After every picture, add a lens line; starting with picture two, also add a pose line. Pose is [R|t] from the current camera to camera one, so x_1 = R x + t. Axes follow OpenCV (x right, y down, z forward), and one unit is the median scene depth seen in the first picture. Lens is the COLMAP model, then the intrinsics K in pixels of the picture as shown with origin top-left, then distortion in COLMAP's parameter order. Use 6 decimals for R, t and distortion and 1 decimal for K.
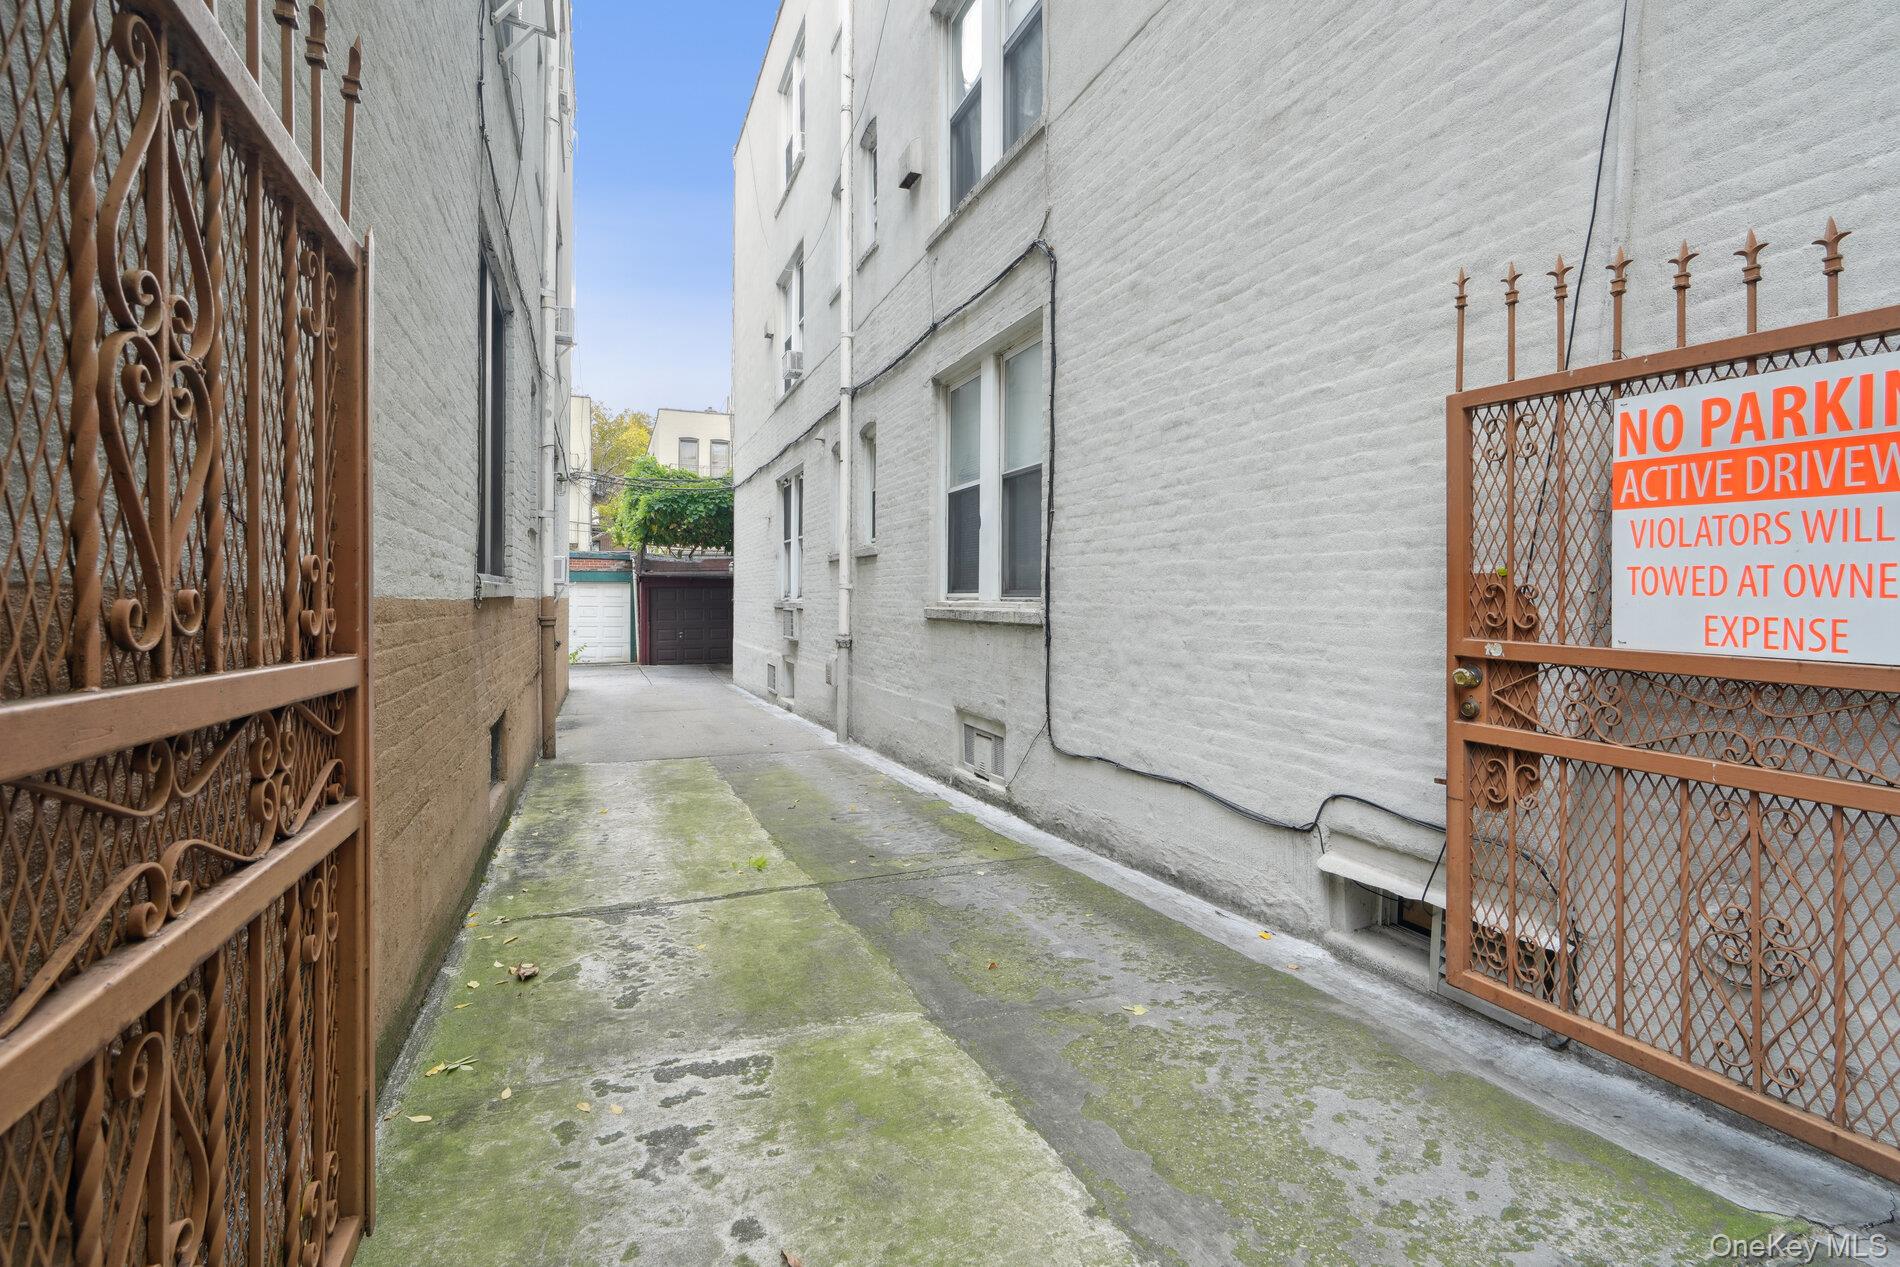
lens RADIAL K [[850.7, 0, 958.1], [0, 850.7, 605.0], [0, 0, 1]] dist [0.000339, 0.004074]
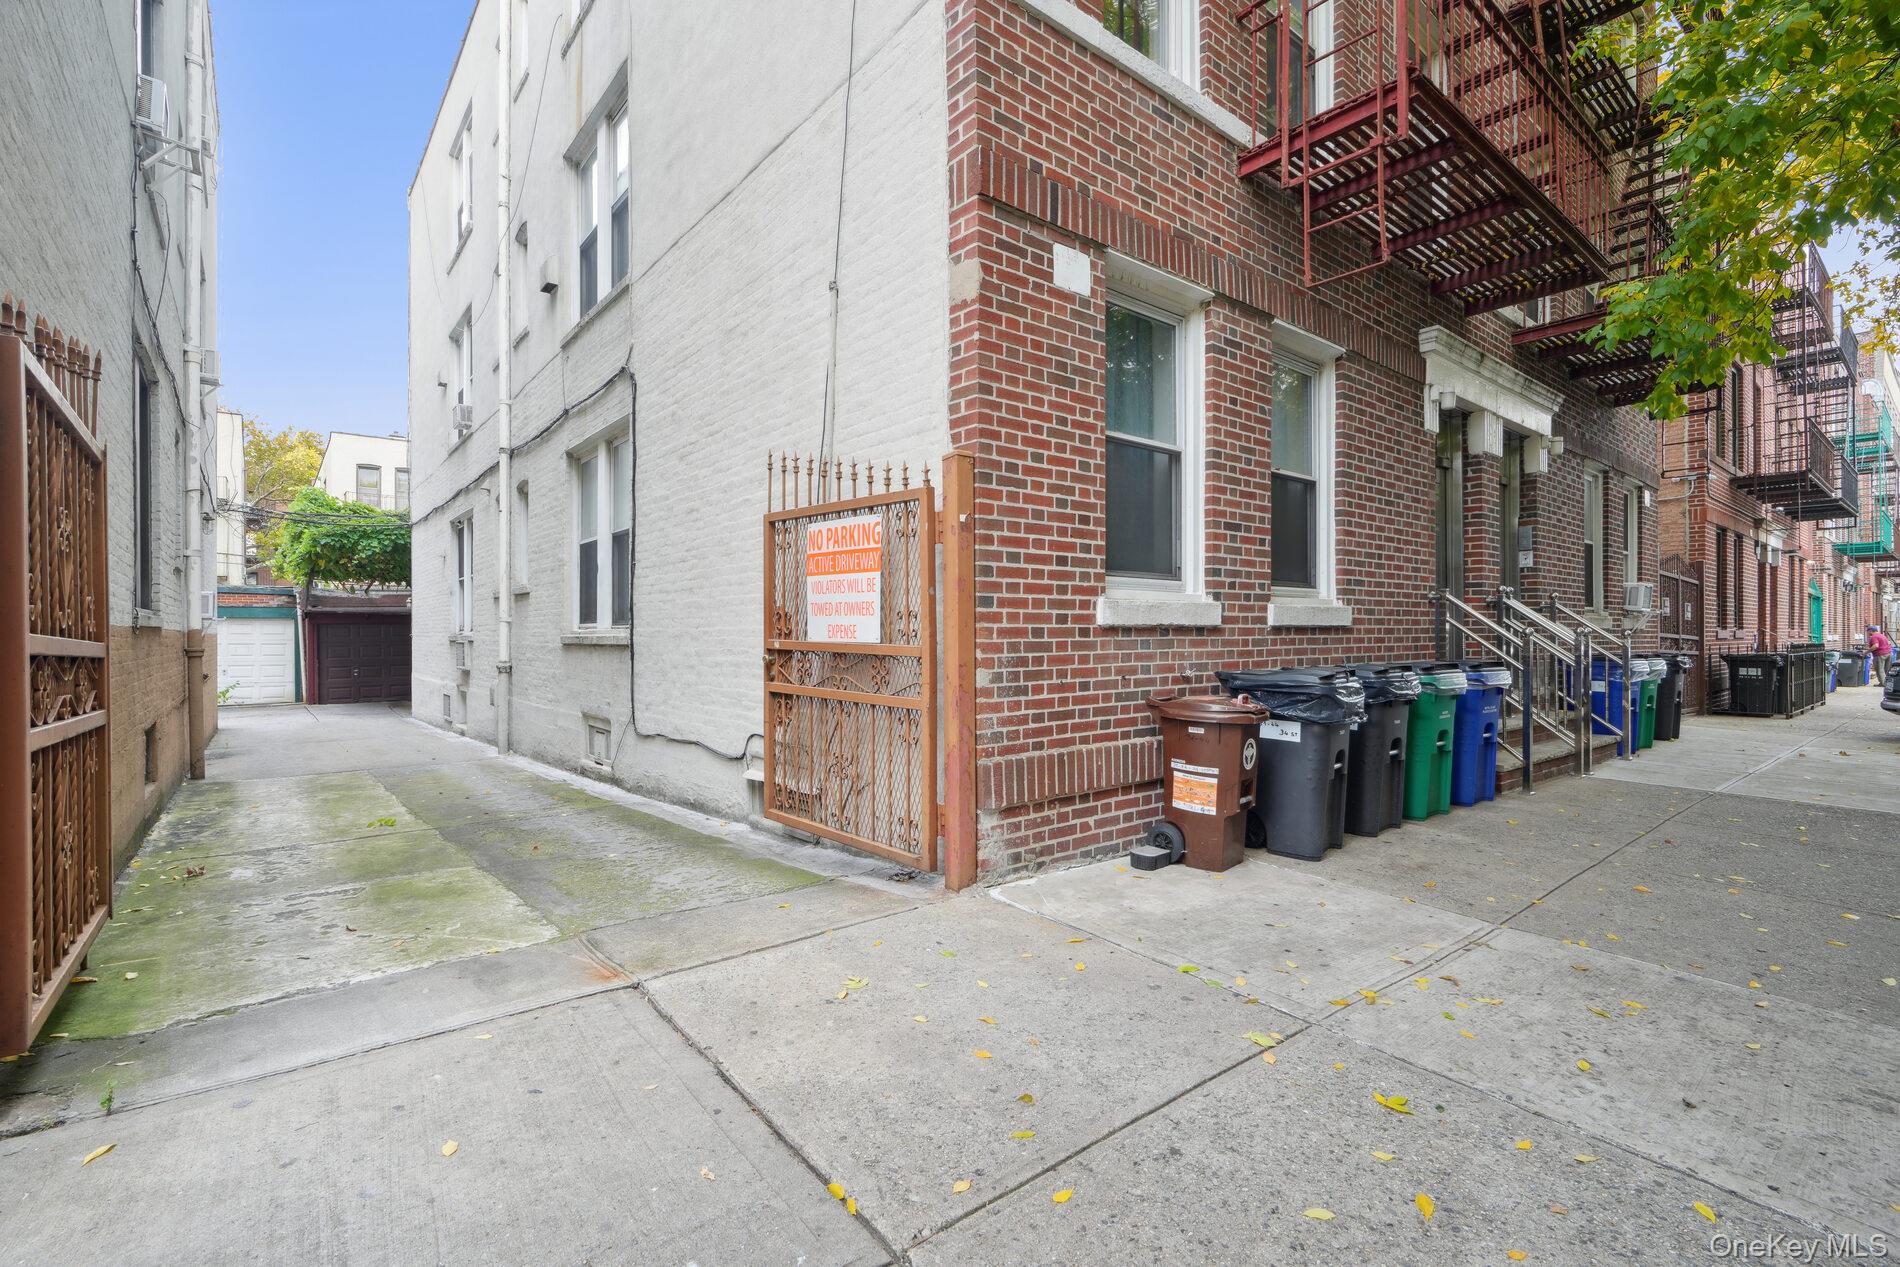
lens RADIAL K [[850.7, 0, 943.1], [0, 850.7, 638.7], [0, 0, 1]] dist [0.000339, 0.004074]
pose [[0.961717, -0.009757, 0.273869, 0.204245], [0.010723, 0.999940, -0.002030, 0.020800], [-0.273833, 0.004889, 0.961765, -0.456535]]
